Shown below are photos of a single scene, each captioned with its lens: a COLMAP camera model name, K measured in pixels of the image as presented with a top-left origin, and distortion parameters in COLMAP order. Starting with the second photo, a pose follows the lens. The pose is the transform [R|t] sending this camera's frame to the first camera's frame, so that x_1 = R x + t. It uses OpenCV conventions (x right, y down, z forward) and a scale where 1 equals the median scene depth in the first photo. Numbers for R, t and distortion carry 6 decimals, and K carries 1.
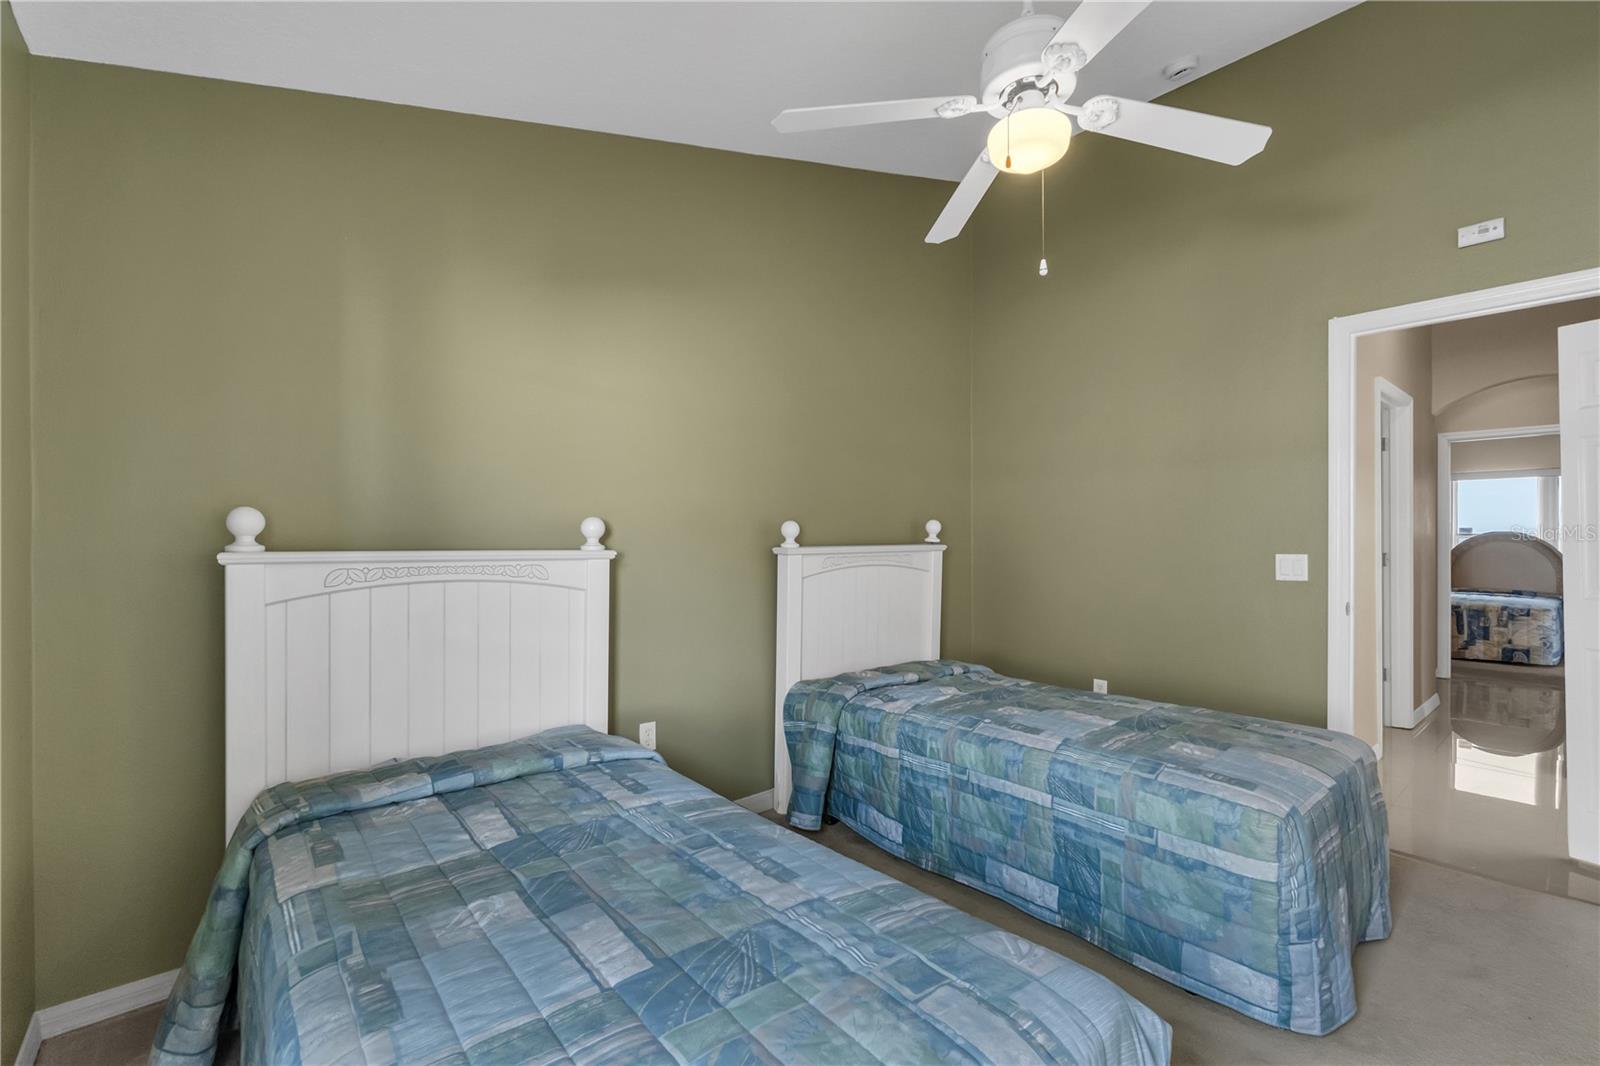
lens RADIAL K [[697.7, 0, 803.7], [0, 697.7, 535.5], [0, 0, 1]] dist [0.000987, 0.000790]
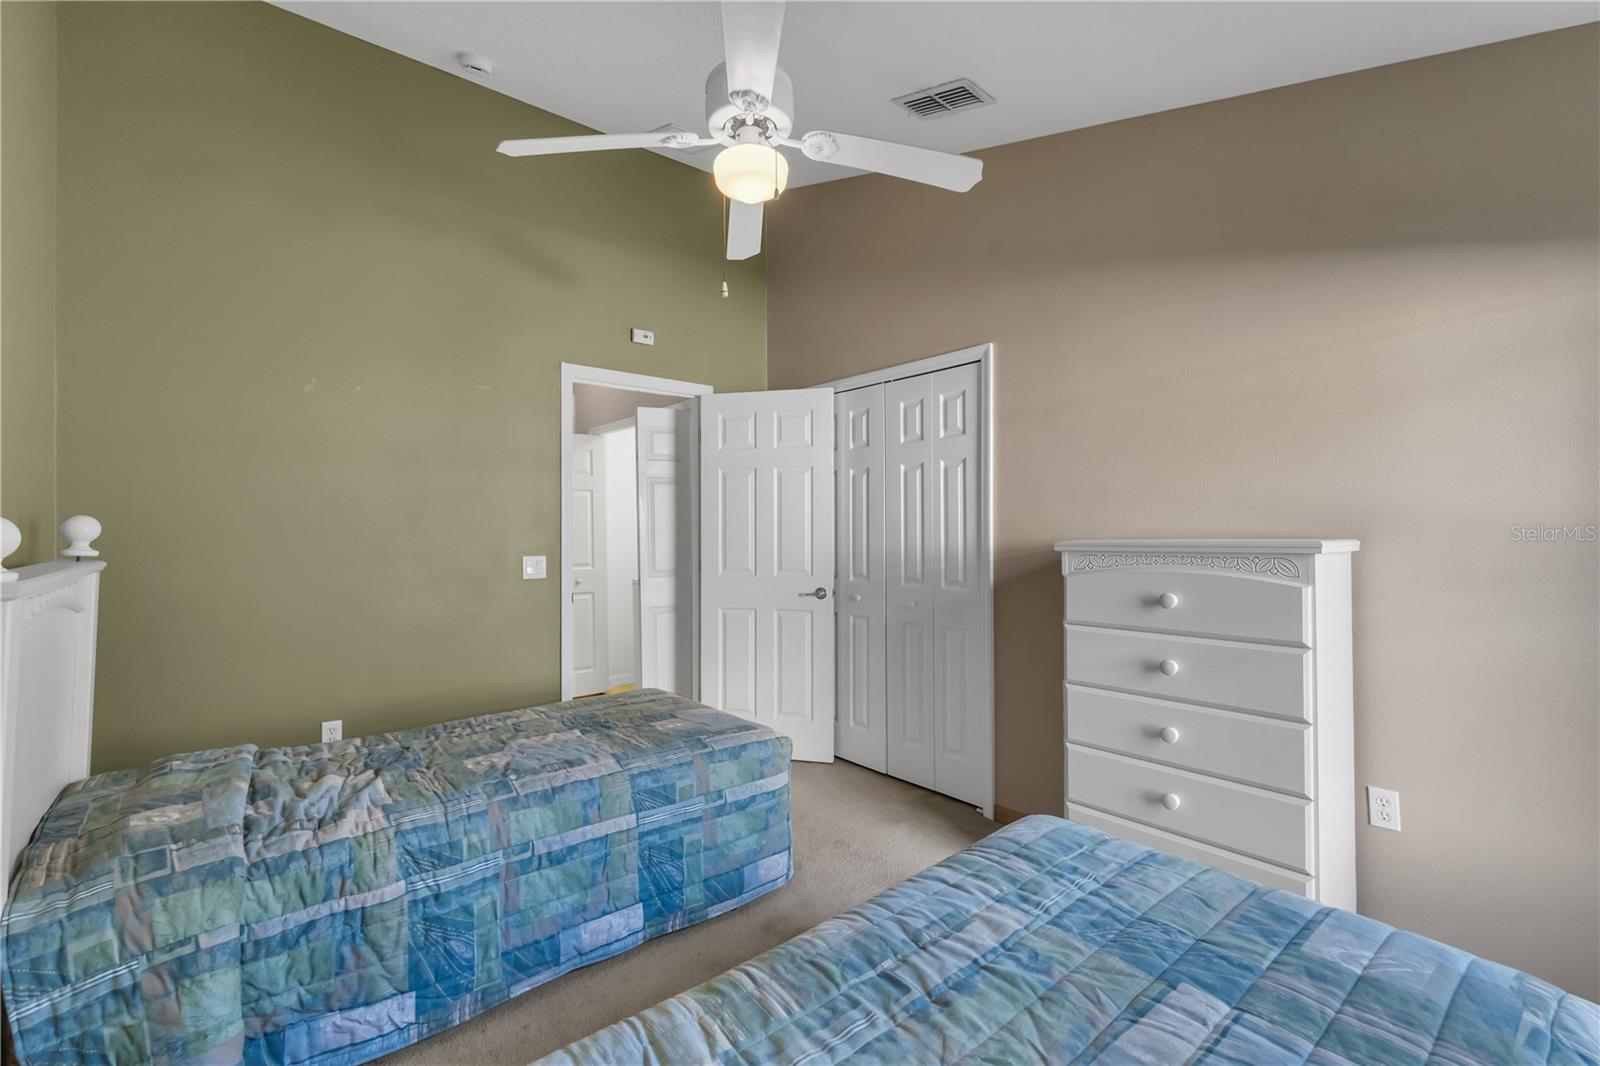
lens RADIAL K [[697.7, 0, 800.7], [0, 697.7, 527.2], [0, 0, 1]] dist [0.000987, 0.000790]
pose [[0.012448, 0.007377, 0.999895, -0.564881], [-0.001295, 0.999972, -0.007362, -0.016004], [-0.999922, -0.001203, 0.012457, 0.700027]]
